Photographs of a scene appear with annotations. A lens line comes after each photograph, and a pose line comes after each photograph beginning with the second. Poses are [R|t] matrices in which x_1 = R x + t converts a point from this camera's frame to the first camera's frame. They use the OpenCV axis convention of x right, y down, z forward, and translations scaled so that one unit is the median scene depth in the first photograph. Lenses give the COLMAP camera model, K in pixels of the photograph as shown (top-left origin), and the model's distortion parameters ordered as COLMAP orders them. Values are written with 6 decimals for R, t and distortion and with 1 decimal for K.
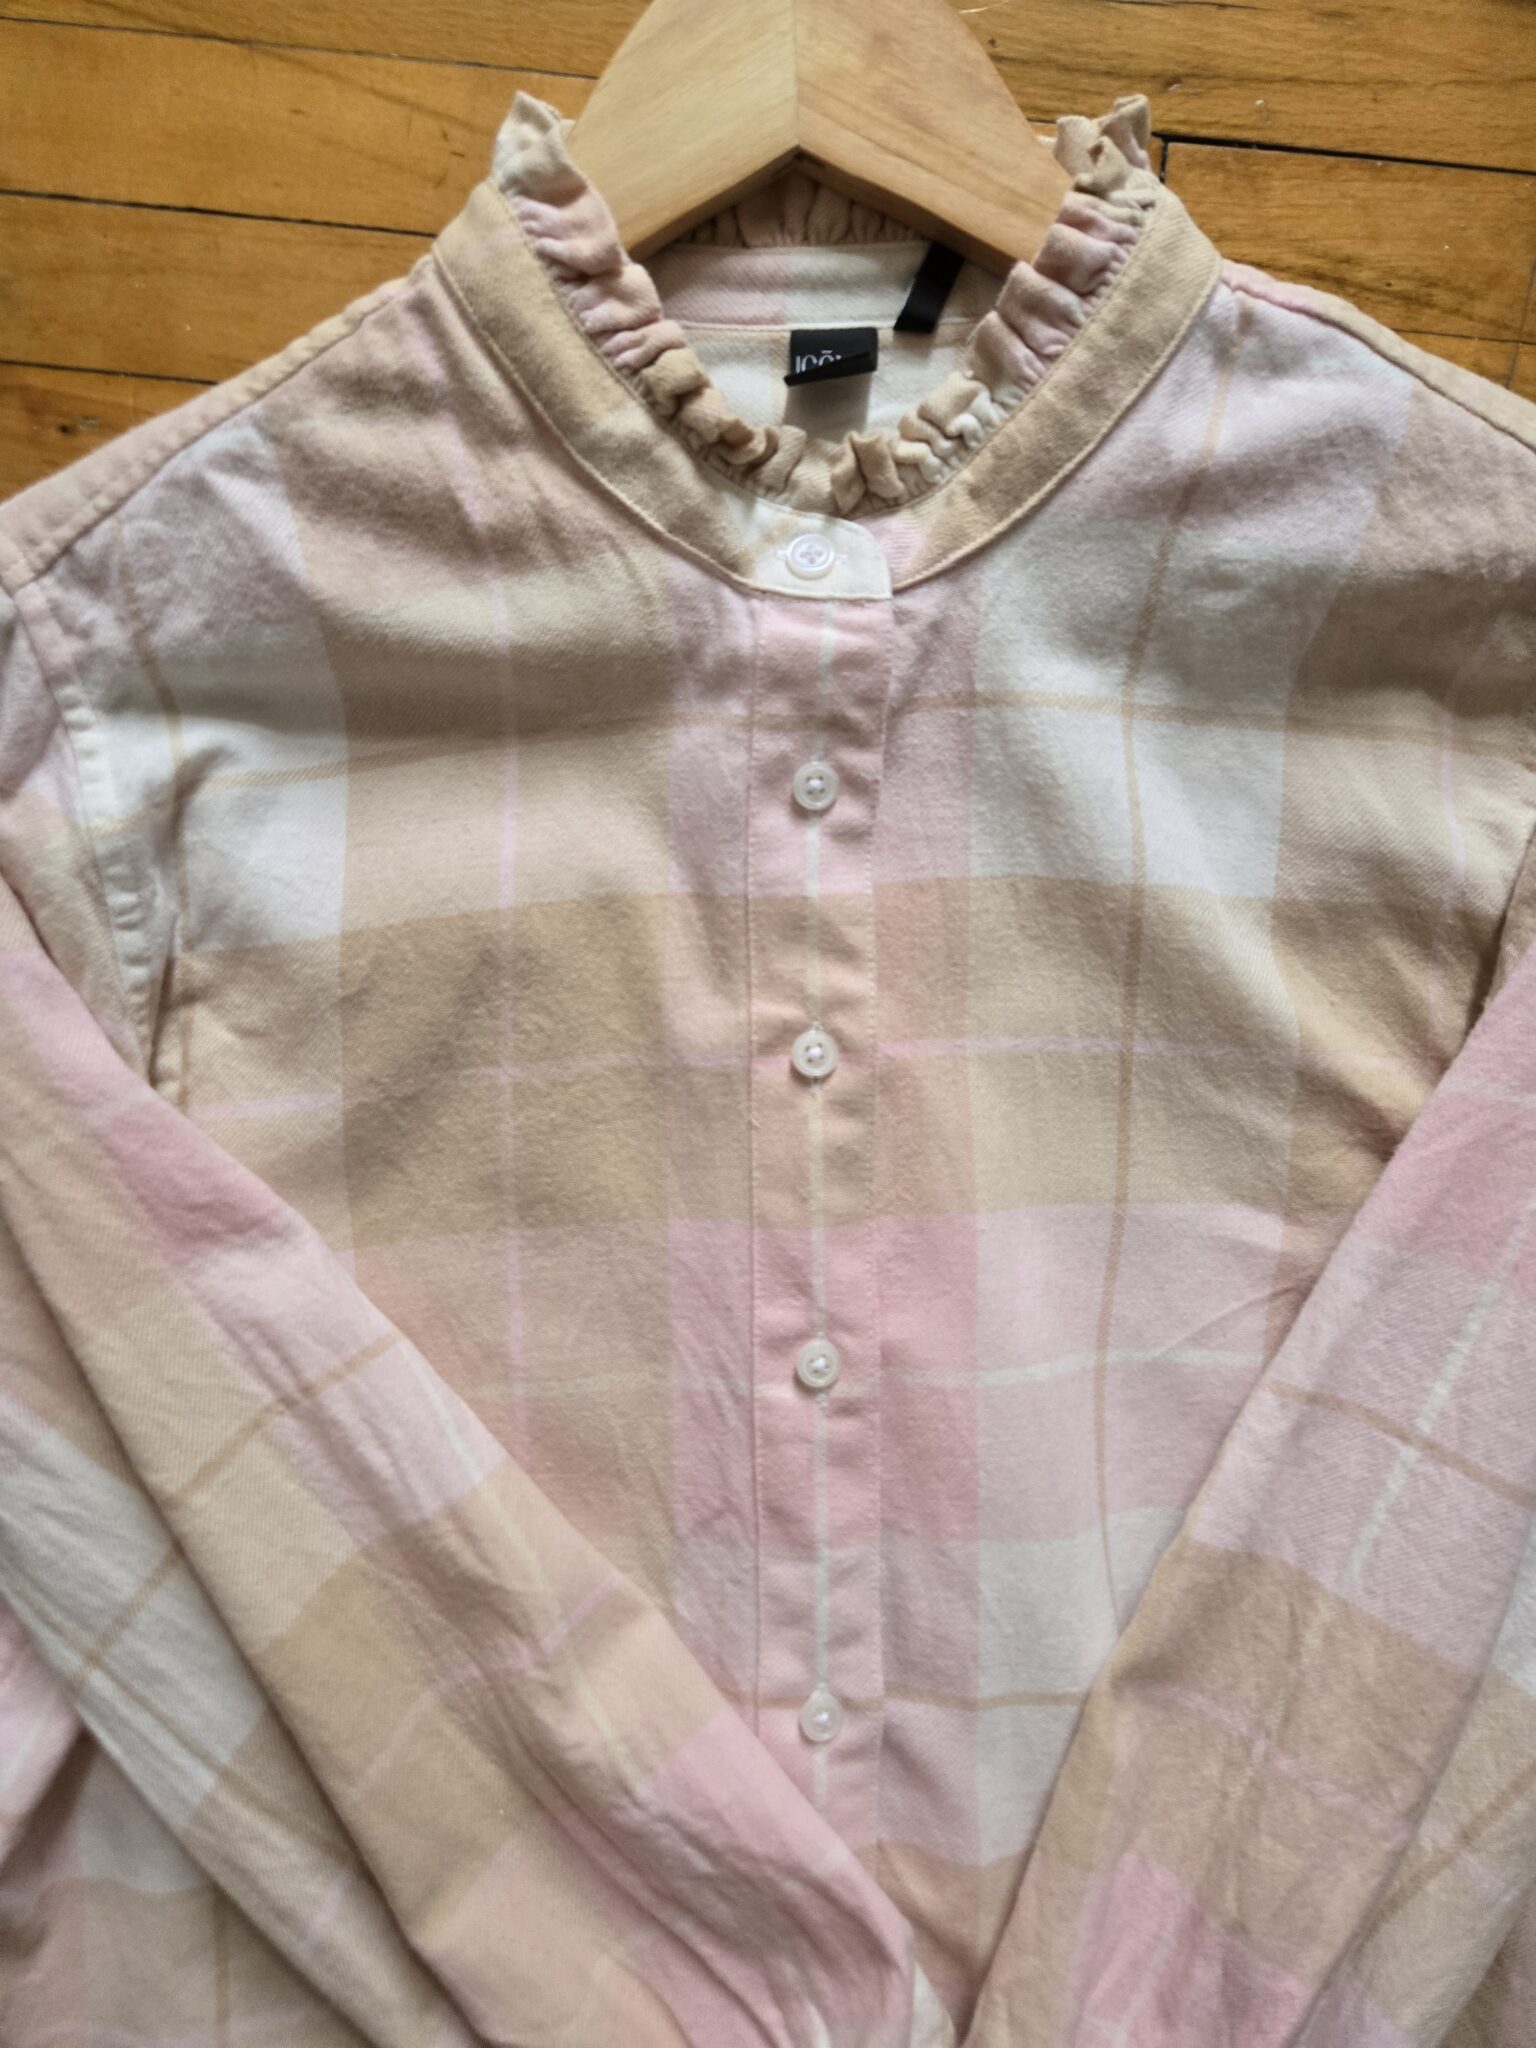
lens RADIAL K [[1441.1, 0, 735.6], [0, 1441.1, 1030.8], [0, 0, 1]] dist [0.084272, -0.083838]
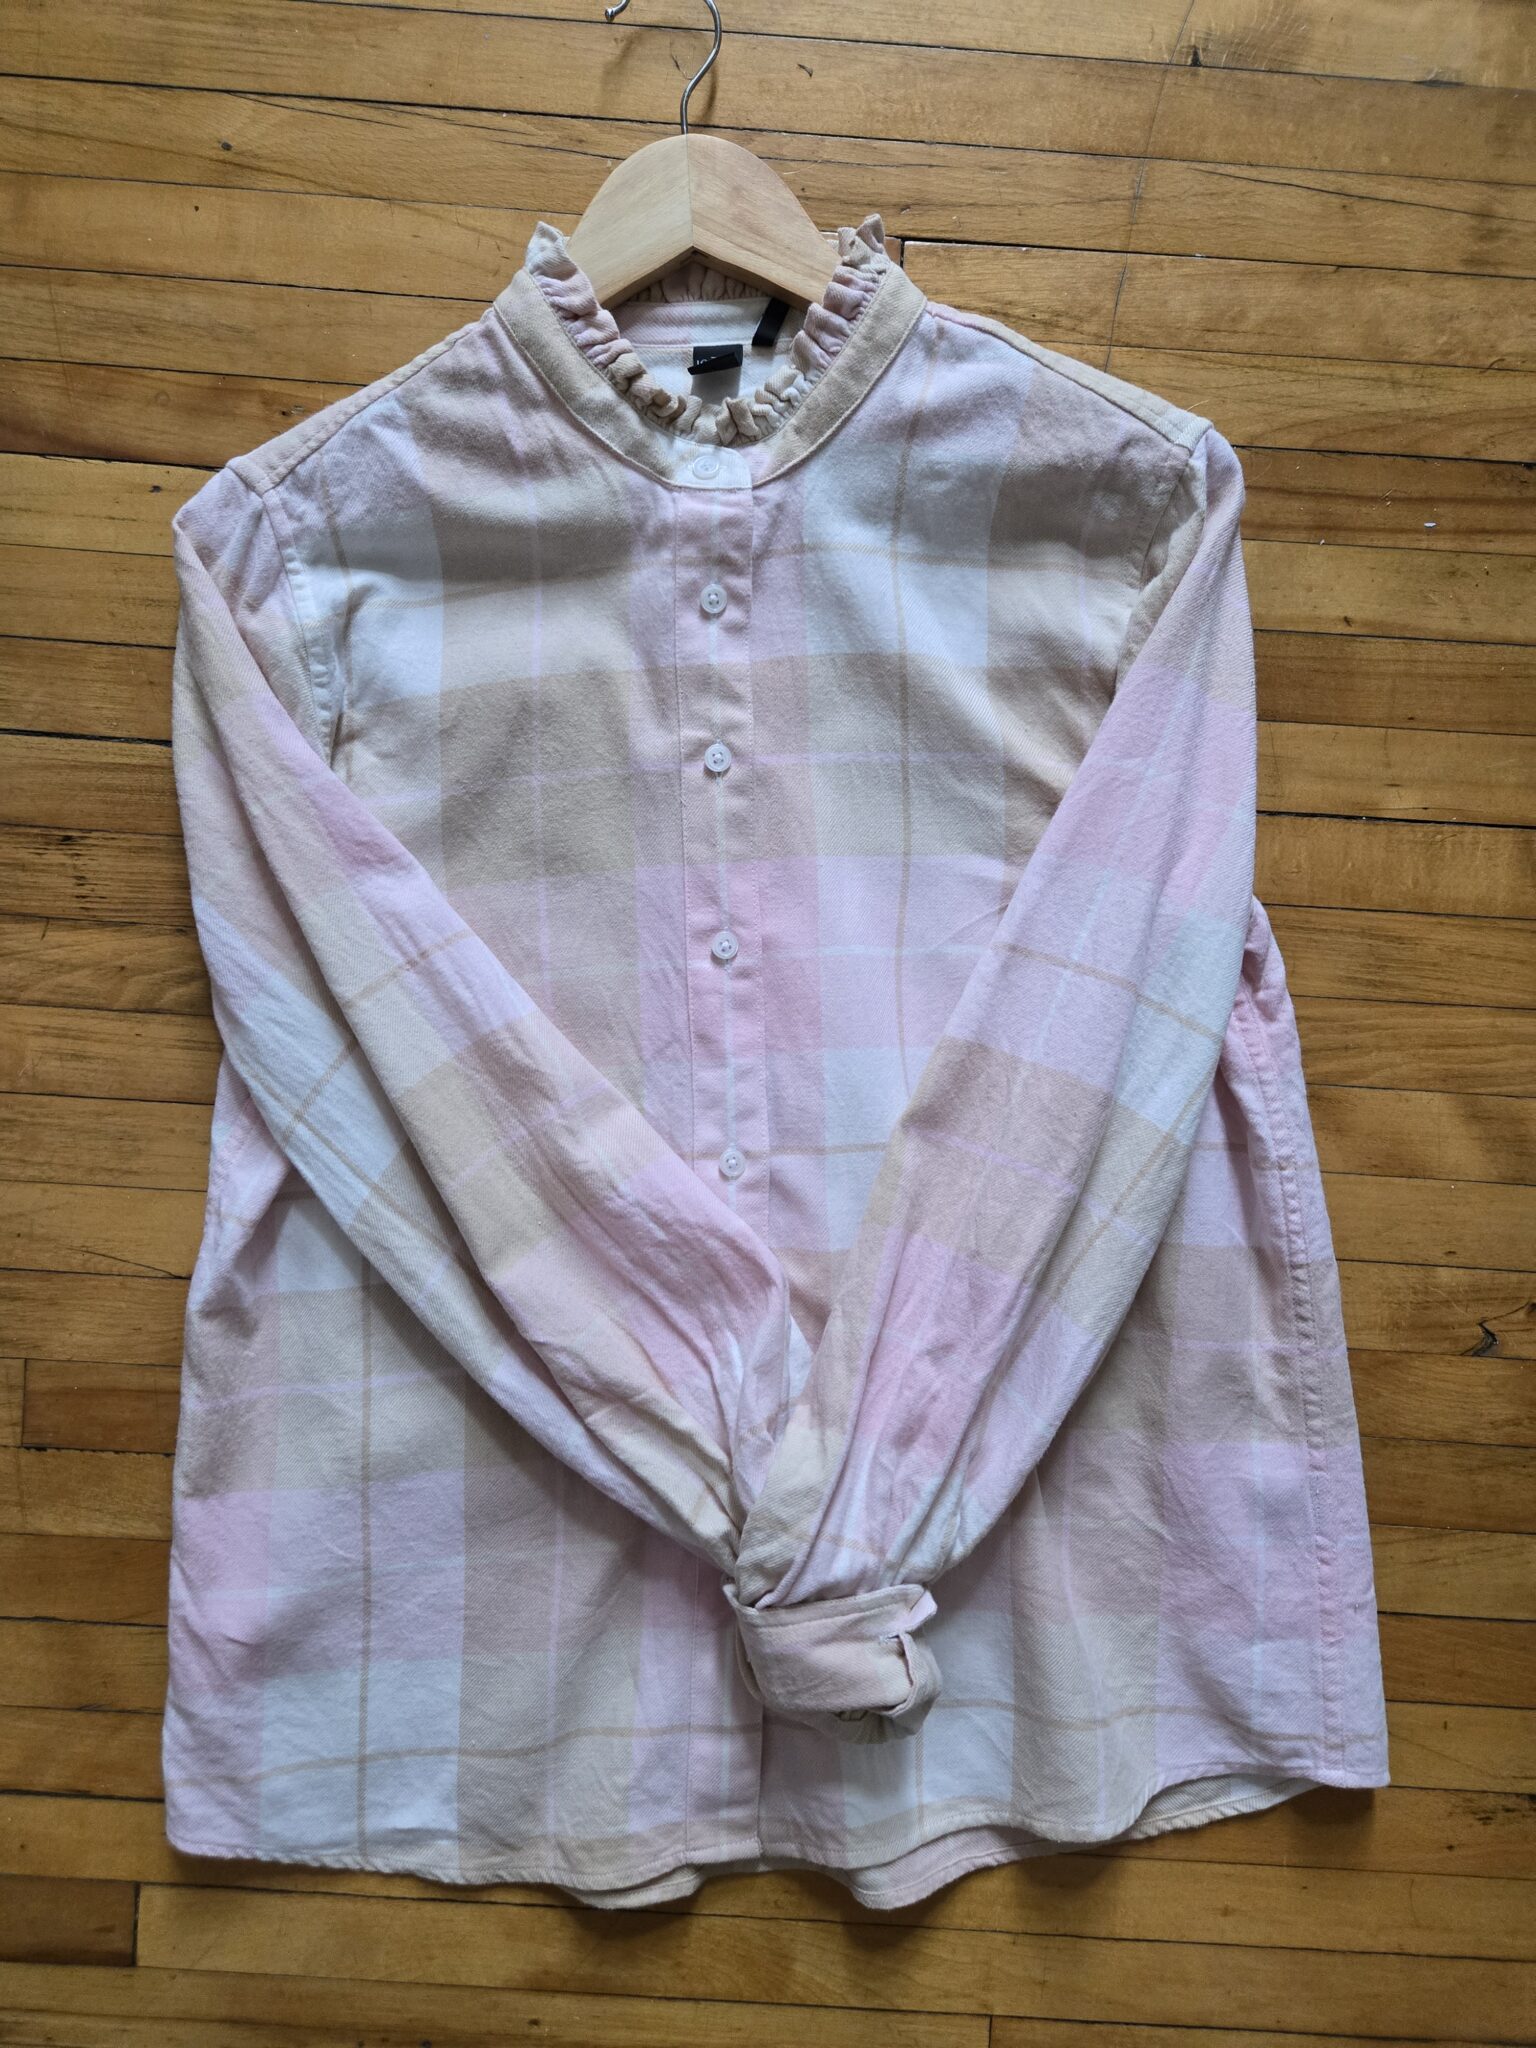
lens RADIAL K [[1441.1, 0, 735.6], [0, 1441.1, 1030.8], [0, 0, 1]] dist [0.084272, -0.083838]
pose [[0.999724, -0.020747, -0.010981, 0.088897], [0.019734, 0.996143, -0.085502, 0.489066], [0.012713, 0.085262, 0.996277, -0.680049]]
